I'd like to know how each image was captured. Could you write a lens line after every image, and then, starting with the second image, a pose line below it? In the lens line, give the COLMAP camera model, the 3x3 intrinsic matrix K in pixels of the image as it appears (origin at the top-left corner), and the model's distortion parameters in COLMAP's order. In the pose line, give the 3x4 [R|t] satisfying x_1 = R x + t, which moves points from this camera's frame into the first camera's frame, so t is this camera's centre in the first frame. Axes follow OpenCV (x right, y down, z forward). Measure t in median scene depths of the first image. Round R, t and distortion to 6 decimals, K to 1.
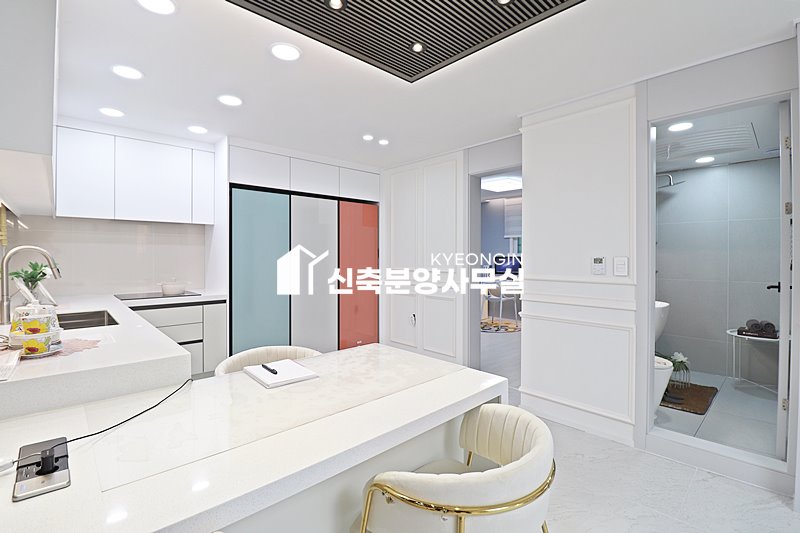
lens RADIAL K [[373.2, 0, 400.5], [0, 373.2, 258.7], [0, 0, 1]] dist [0.002241, -0.014574]
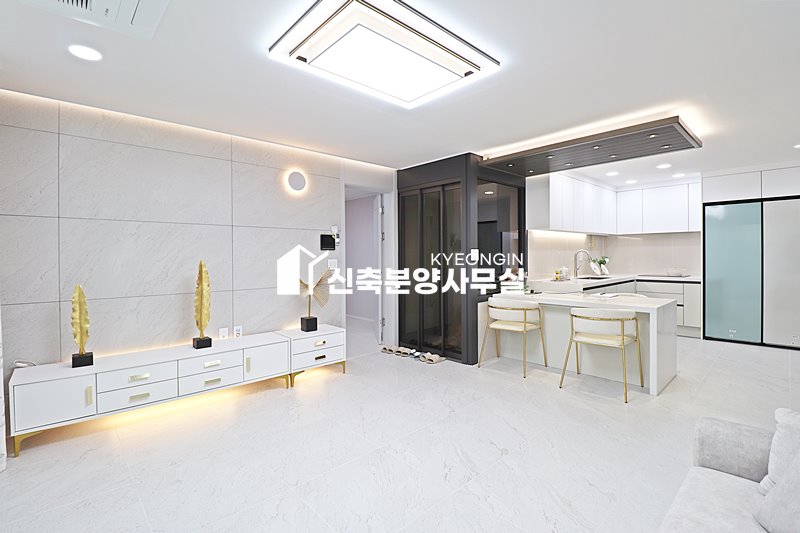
lens RADIAL K [[368.9, 0, 401.4], [0, 368.9, 258.6], [0, 0, 1]] dist [-0.000188, -0.014908]
pose [[-0.005972, 0.006512, -0.999961, 1.016518], [-0.001010, 0.999978, 0.006518, 0.008928], [0.999982, 0.001048, -0.005966, -0.195486]]
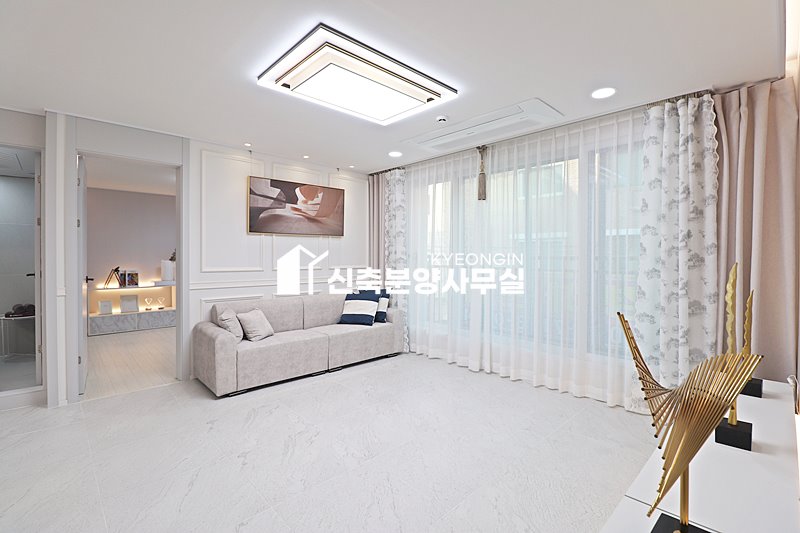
lens RADIAL K [[368.9, 0, 401.4], [0, 368.9, 258.6], [0, 0, 1]] dist [-0.000188, -0.014908]
pose [[-0.005354, -0.006849, 0.999962, -0.273177], [0.006114, 0.999958, 0.006881, 0.010108], [-0.999967, 0.006150, -0.005312, -0.290892]]
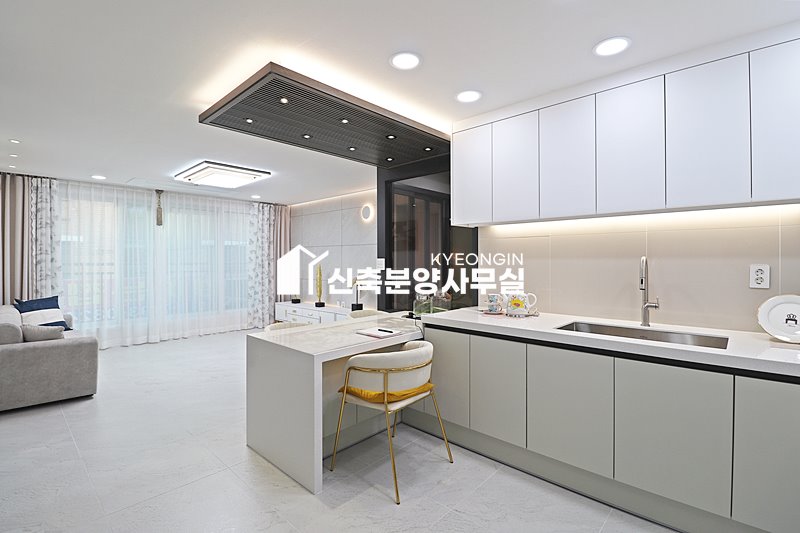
lens RADIAL K [[368.9, 0, 401.4], [0, 368.9, 258.6], [0, 0, 1]] dist [-0.000188, -0.014908]
pose [[-0.997644, 0.000145, -0.068610, -0.129310], [-0.000239, 0.999984, 0.005586, -0.018480], [0.068610, 0.005590, -0.997628, 1.143573]]
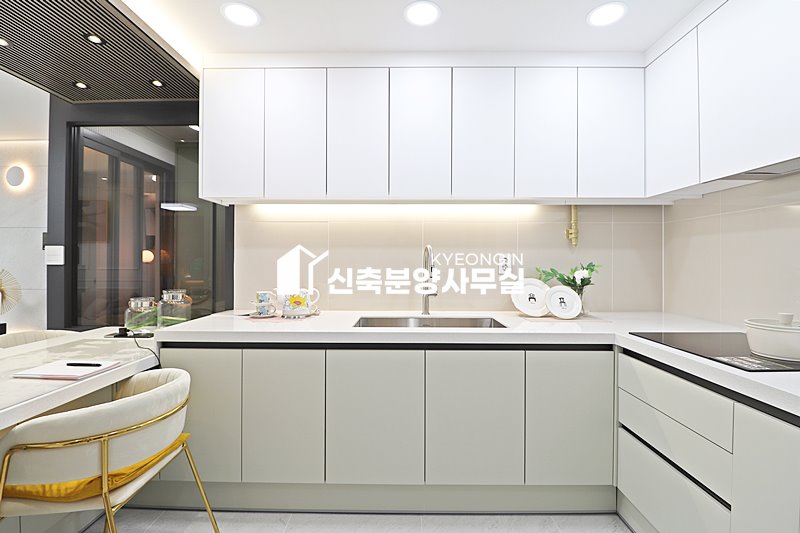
lens RADIAL K [[378.5, 0, 400.9], [0, 378.5, 261.0], [0, 0, 1]] dist [0.000375, -0.013939]
pose [[-0.695258, -0.007362, -0.718723, -0.090772], [-0.012061, 0.999926, 0.001424, 0.005921], [0.718659, 0.009659, -0.695295, 0.976976]]
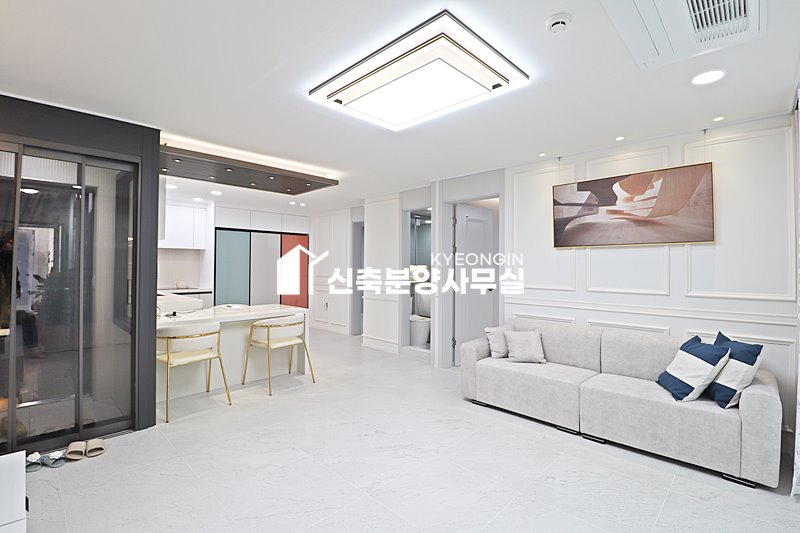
lens RADIAL K [[368.9, 0, 401.4], [0, 368.9, 258.6], [0, 0, 1]] dist [-0.000188, -0.014908]
pose [[0.999098, 0.005306, 0.042122, 0.377252], [-0.004116, 0.999591, -0.028294, -0.002369], [-0.042255, 0.028095, 0.998712, -0.835373]]
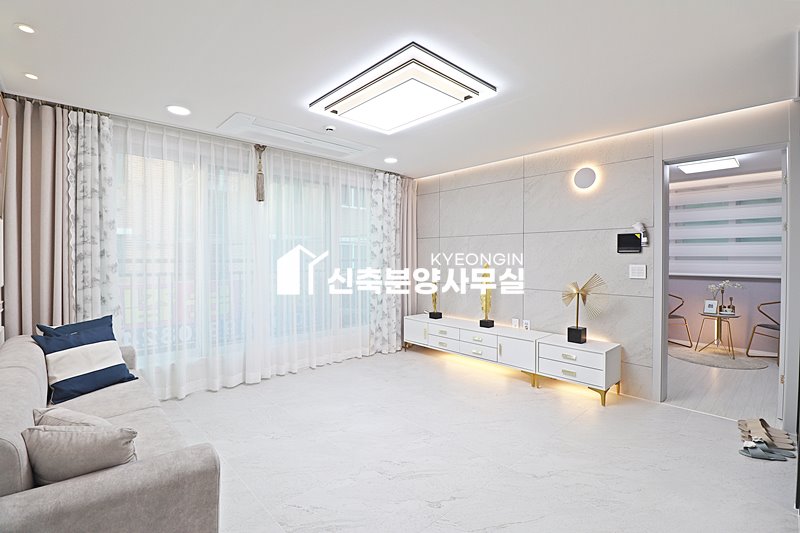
lens RADIAL K [[368.9, 0, 401.4], [0, 368.9, 258.6], [0, 0, 1]] dist [-0.000188, -0.014908]
pose [[-0.999956, -0.002801, 0.008922, 0.407368], [-0.002684, 0.999910, 0.013120, -0.006477], [-0.008958, 0.013095, -0.999874, 0.504668]]
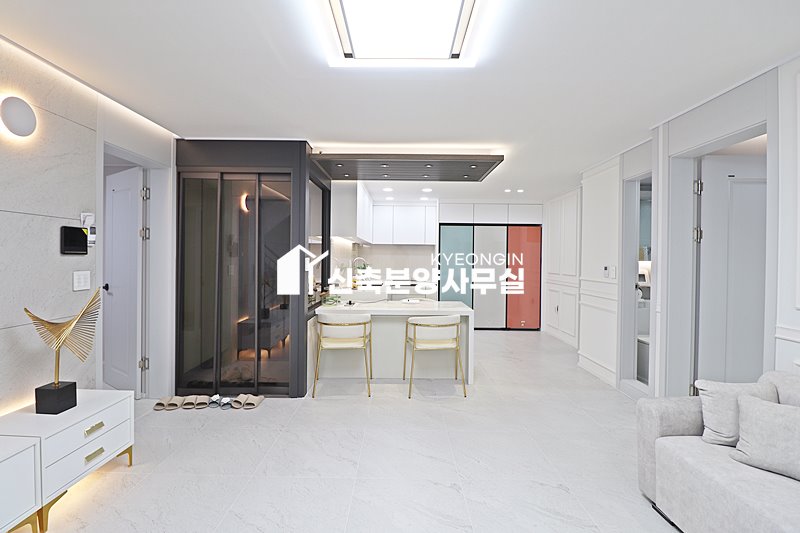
lens RADIAL K [[373.2, 0, 400.5], [0, 373.2, 258.7], [0, 0, 1]] dist [0.002241, -0.014574]
pose [[0.727079, 0.007787, -0.686509, 0.709625], [-0.015913, 0.999858, -0.005512, -0.008483], [0.686369, 0.014932, 0.727100, -0.519170]]
